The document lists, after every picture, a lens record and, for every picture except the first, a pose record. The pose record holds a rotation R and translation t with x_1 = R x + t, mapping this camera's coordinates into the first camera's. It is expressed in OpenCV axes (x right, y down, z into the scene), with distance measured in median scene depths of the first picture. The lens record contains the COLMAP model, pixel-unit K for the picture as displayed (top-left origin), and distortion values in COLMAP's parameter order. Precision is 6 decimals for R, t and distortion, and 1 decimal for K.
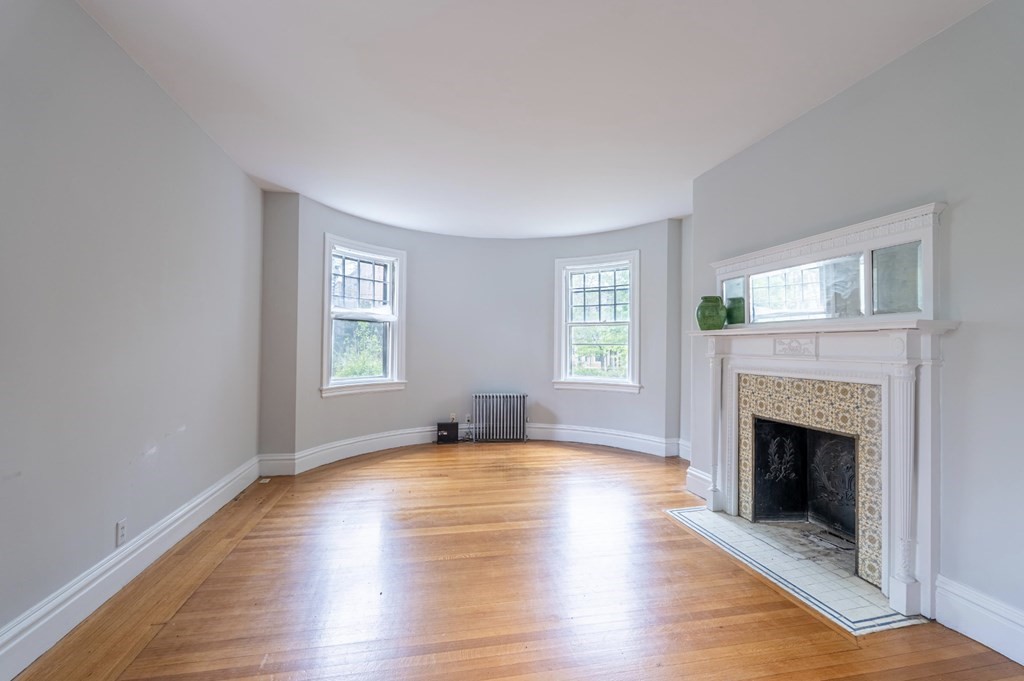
lens RADIAL K [[452.7, 0, 512.0], [0, 452.7, 340.5], [0, 0, 1]] dist [-0.009844, 0.000000]
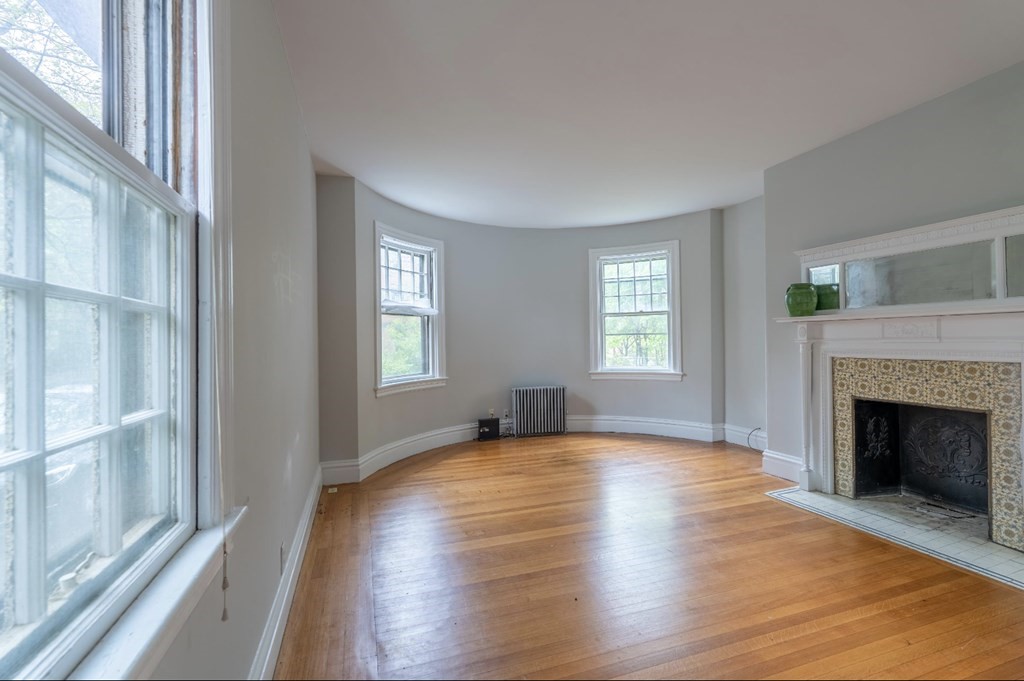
lens RADIAL K [[452.7, 0, 512.0], [0, 452.7, 340.5], [0, 0, 1]] dist [-0.009844, 0.000000]
pose [[0.993031, -0.025976, 0.114954, -0.284770], [0.024323, 0.999580, 0.015760, -0.000011], [-0.115315, -0.012854, 0.993246, 0.046989]]
